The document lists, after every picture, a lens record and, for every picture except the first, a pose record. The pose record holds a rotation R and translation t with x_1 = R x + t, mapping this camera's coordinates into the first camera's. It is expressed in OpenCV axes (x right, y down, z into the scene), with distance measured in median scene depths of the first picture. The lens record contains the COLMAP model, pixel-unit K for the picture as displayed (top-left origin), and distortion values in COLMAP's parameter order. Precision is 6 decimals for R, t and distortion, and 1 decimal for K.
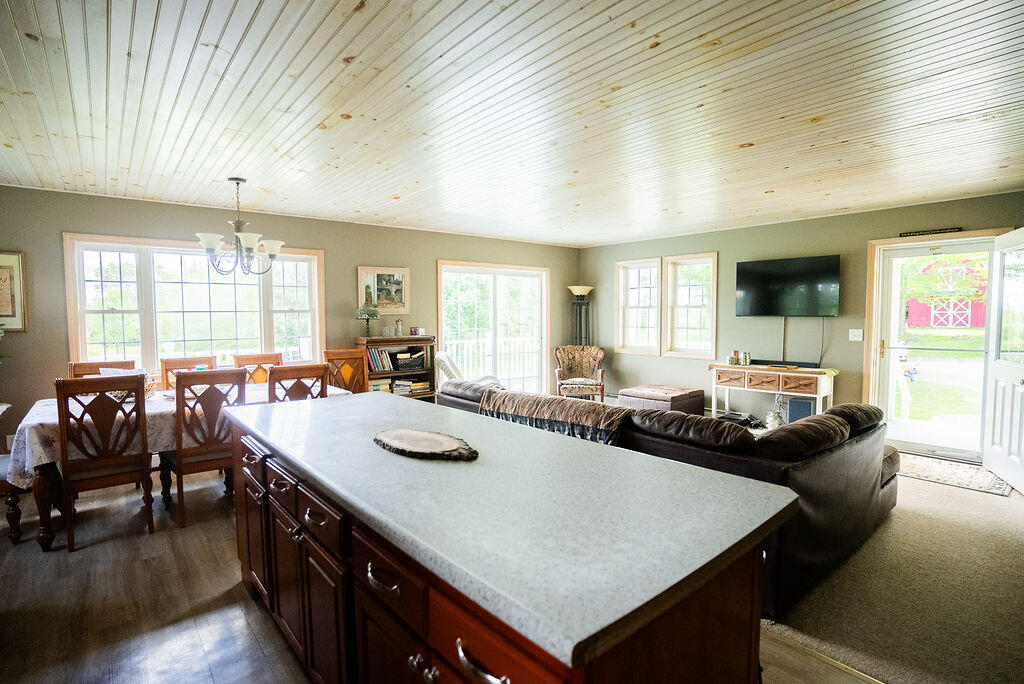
lens RADIAL K [[497.2, 0, 511.7], [0, 497.2, 343.1], [0, 0, 1]] dist [-0.013495, -0.000083]
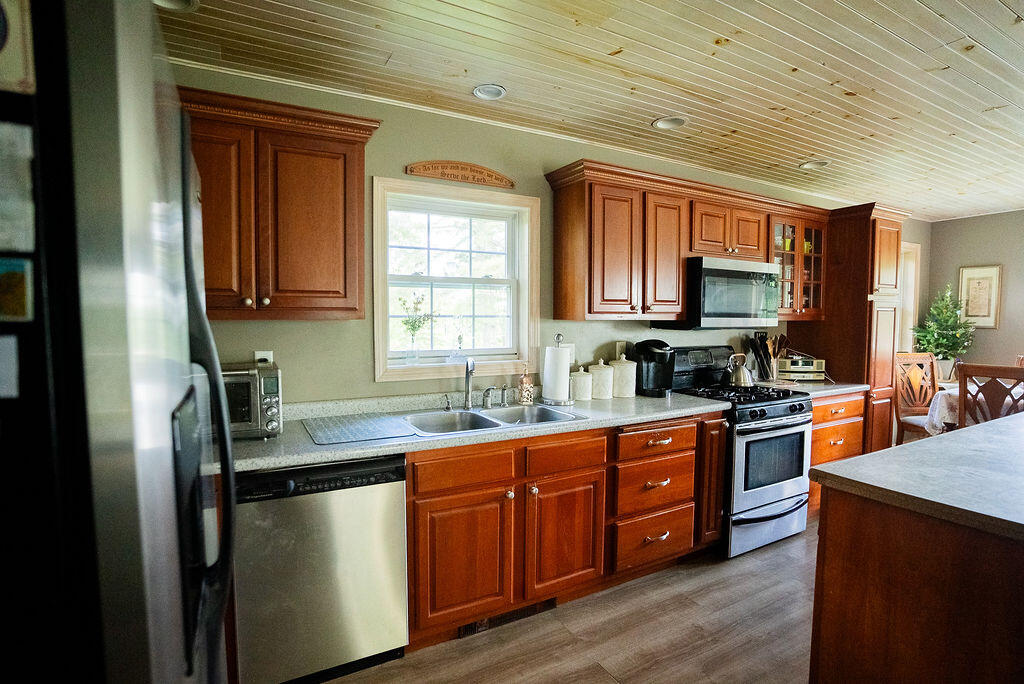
lens RADIAL K [[497.2, 0, 510.8], [0, 497.2, 345.7], [0, 0, 1]] dist [-0.013495, -0.000083]
pose [[-0.191945, 0.058225, -0.979677, 0.597315], [-0.057021, 0.995890, 0.070361, 0.002606], [0.979748, 0.069368, -0.187837, 0.045092]]
